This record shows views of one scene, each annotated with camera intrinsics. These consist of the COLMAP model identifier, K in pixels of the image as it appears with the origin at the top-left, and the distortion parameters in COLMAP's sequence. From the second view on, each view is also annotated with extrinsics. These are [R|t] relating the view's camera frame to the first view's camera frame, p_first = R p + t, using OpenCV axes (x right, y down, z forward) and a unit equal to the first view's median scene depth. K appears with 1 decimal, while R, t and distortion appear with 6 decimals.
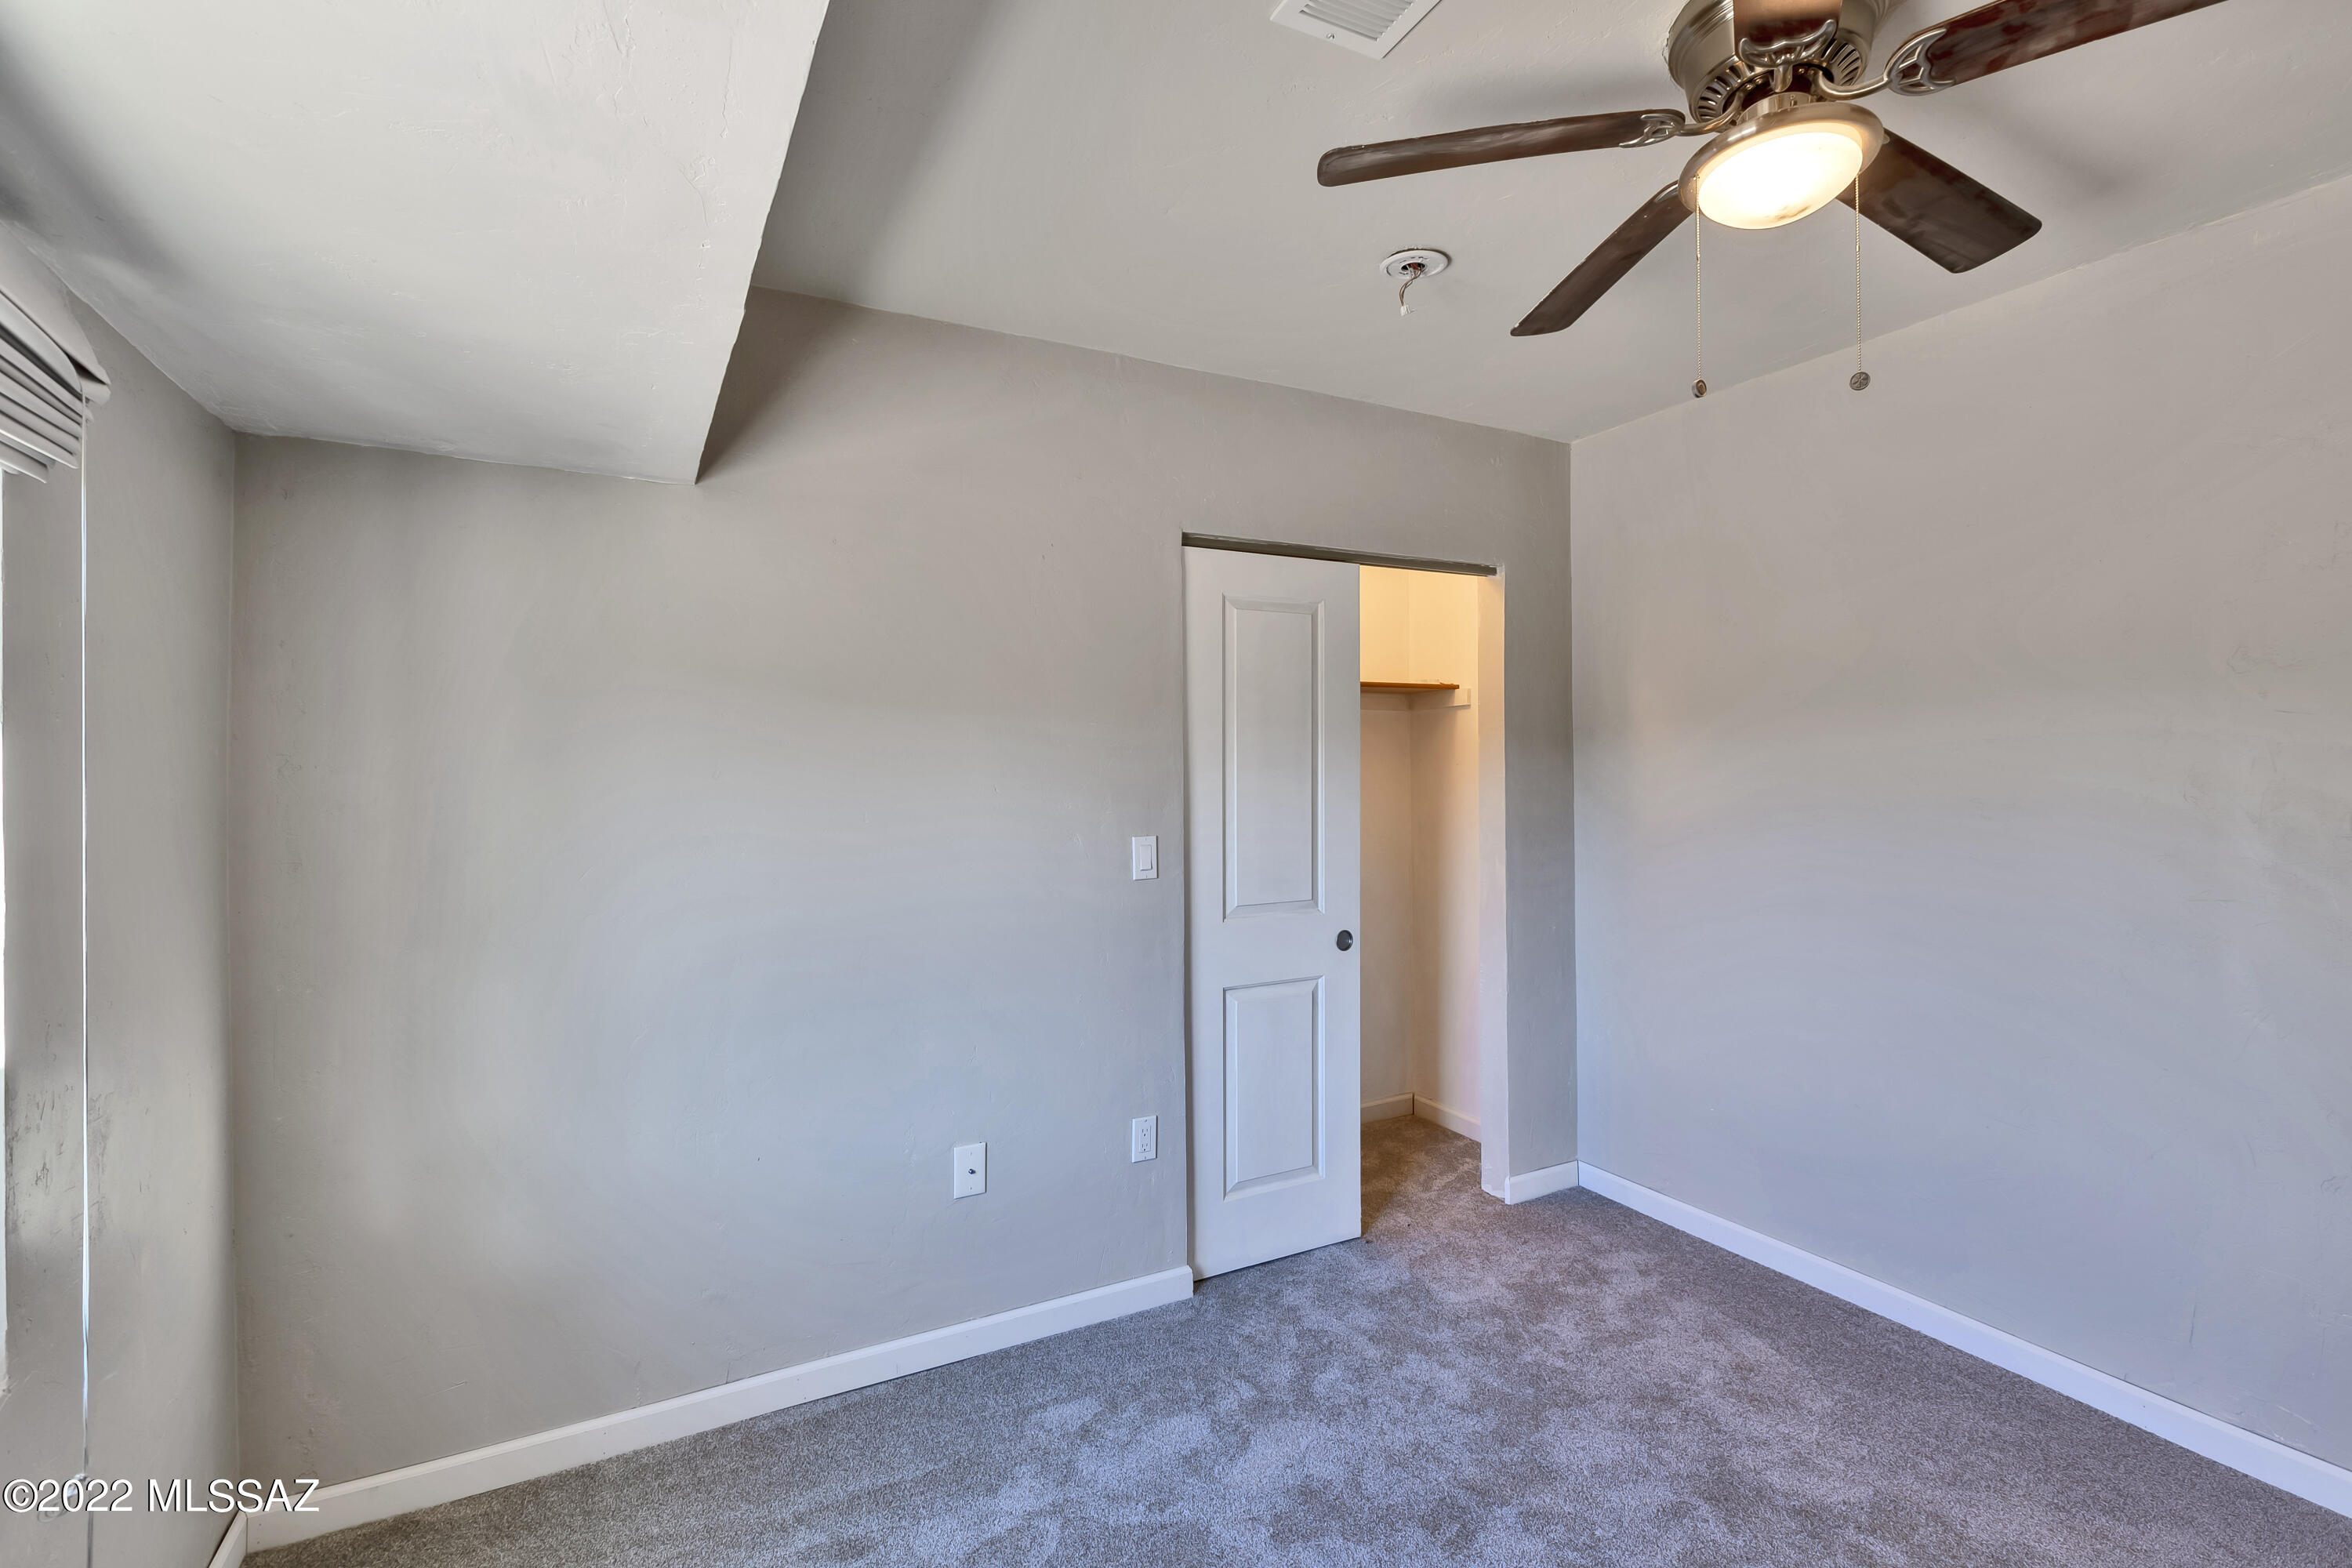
lens RADIAL K [[1082.4, 0, 1171.9], [0, 1082.4, 758.5], [0, 0, 1]] dist [0.001887, 0.000046]
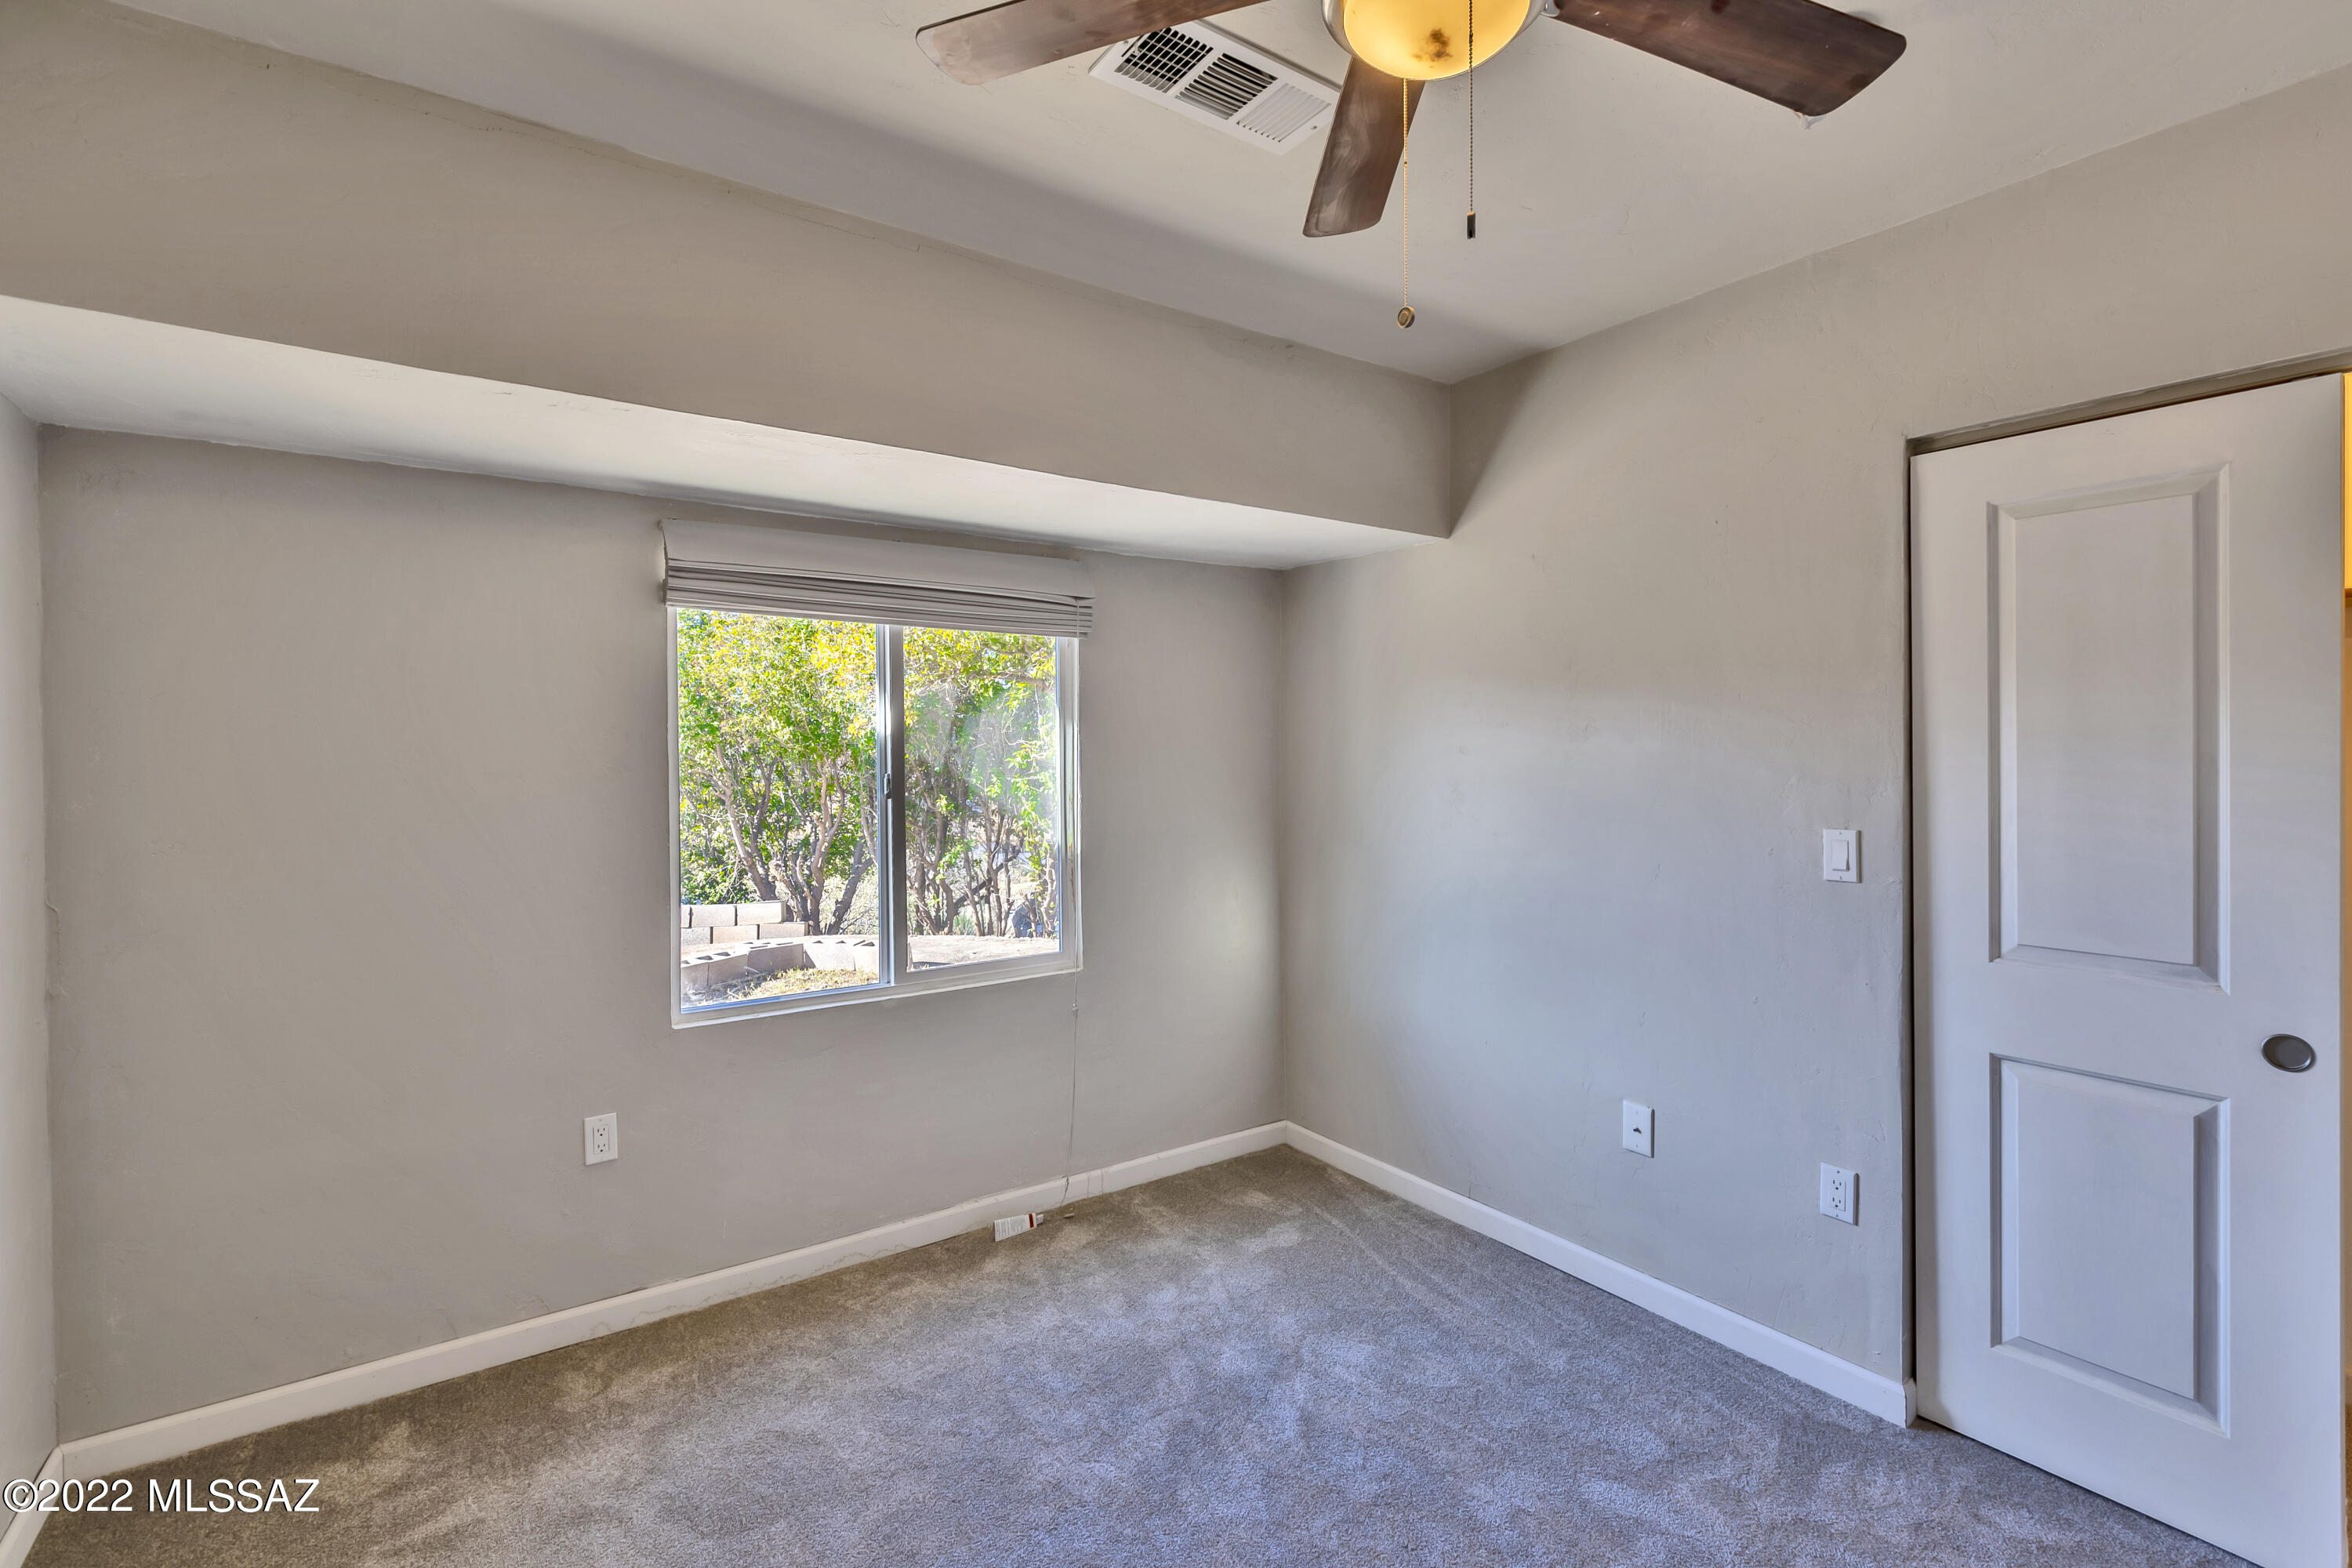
lens RADIAL K [[1074.5, 0, 1170.2], [0, 1074.5, 734.7], [0, 0, 1]] dist [0.002207, 0.000172]
pose [[0.115153, -0.000890, -0.993347, 0.727517], [0.013146, 0.999913, 0.000629, -0.007147], [0.993261, -0.013131, 0.115154, 0.396732]]
